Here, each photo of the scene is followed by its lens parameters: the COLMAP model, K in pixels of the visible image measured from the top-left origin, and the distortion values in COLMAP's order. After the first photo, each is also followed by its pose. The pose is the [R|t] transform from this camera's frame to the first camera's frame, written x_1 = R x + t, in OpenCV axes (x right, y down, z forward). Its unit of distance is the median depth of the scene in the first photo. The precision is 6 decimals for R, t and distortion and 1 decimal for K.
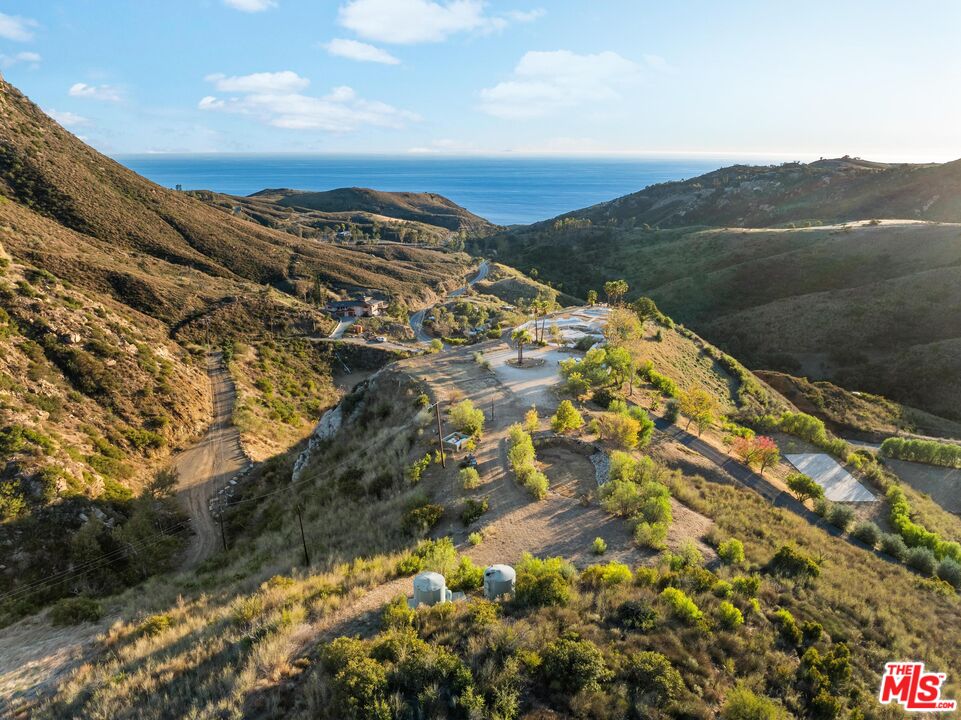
lens RADIAL K [[700.2, 0, 480.5], [0, 700.2, 360.0], [0, 0, 1]] dist [-0.020981, -0.002492]
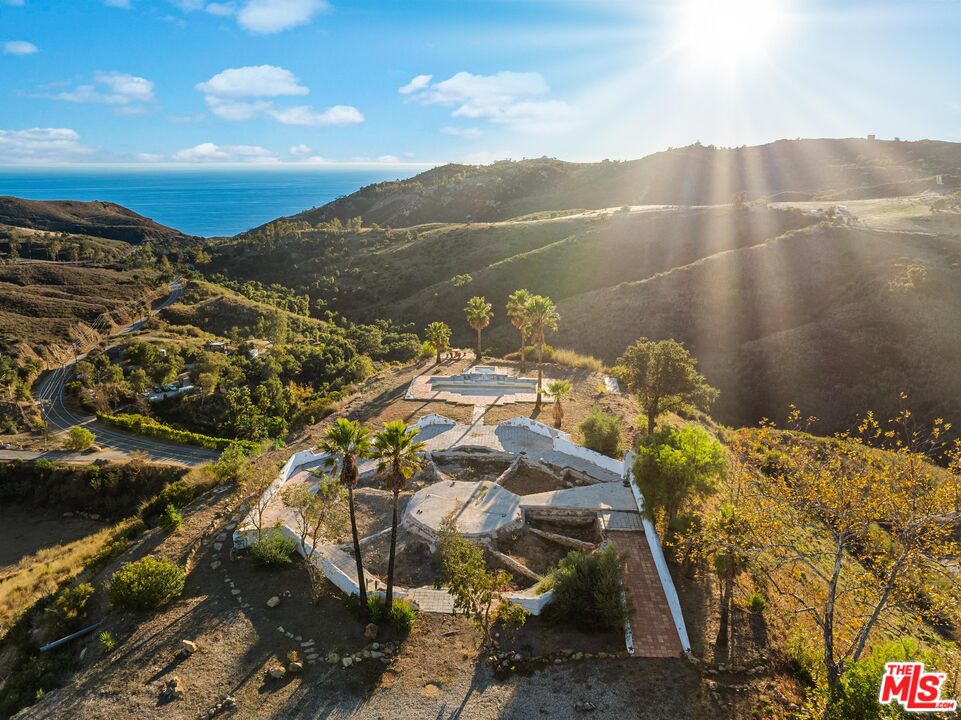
lens RADIAL K [[686.1, 0, 480.5], [0, 686.1, 360.0], [0, 0, 1]] dist [-0.029925, -0.008396]
pose [[0.915060, -0.109064, 0.388291, 0.010146], [0.113501, 0.993471, 0.011570, -0.024489], [-0.387018, 0.033484, 0.921464, 0.195462]]
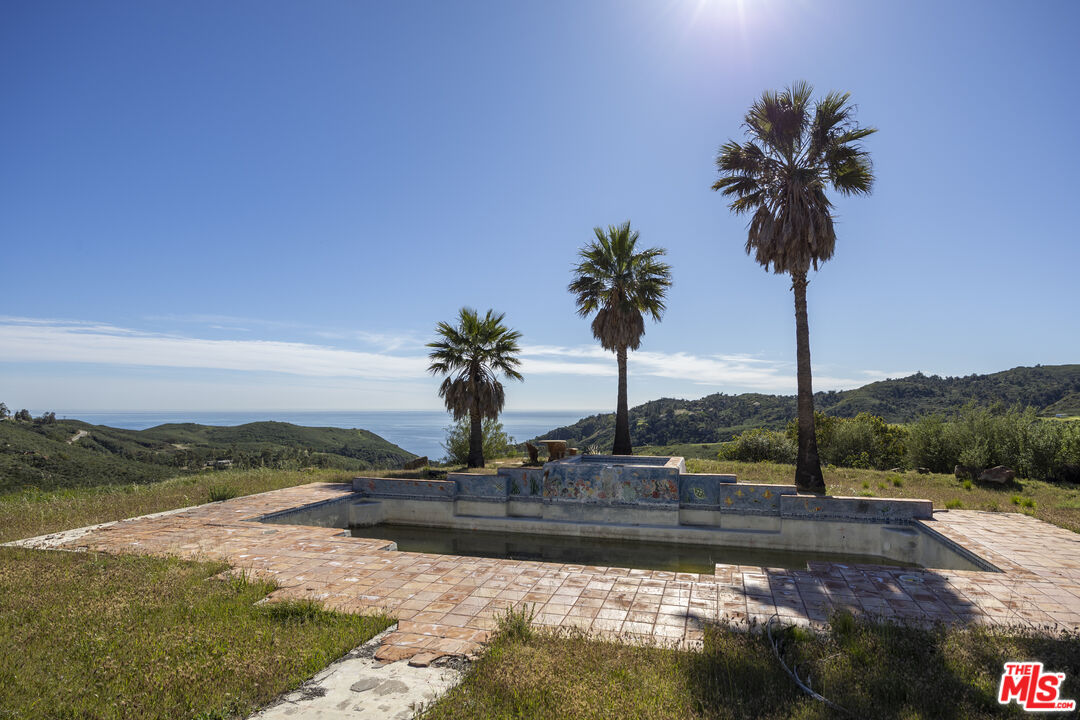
lens RADIAL K [[618.2, 0, 540.0], [0, 618.2, 360.0], [0, 0, 1]] dist [-0.000008, -0.000029]
pose [[0.985084, 0.009541, 0.171812, 0.048470], [0.053696, 0.931560, -0.359600, -0.017224], [-0.163484, 0.363462, 0.917152, 0.279282]]
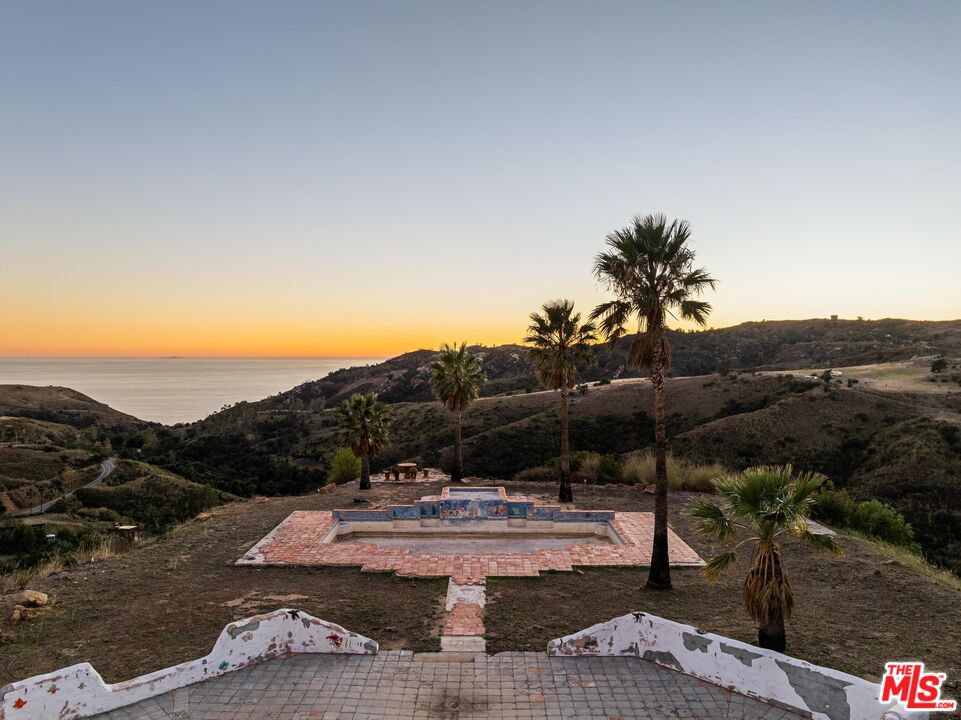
lens RADIAL K [[686.1, 0, 480.5], [0, 686.1, 360.0], [0, 0, 1]] dist [-0.029925, -0.008396]
pose [[0.896747, -0.003653, 0.442528, 0.034708], [0.130500, 0.957682, -0.256543, -0.018347], [-0.422864, 0.287804, 0.859276, 0.257274]]
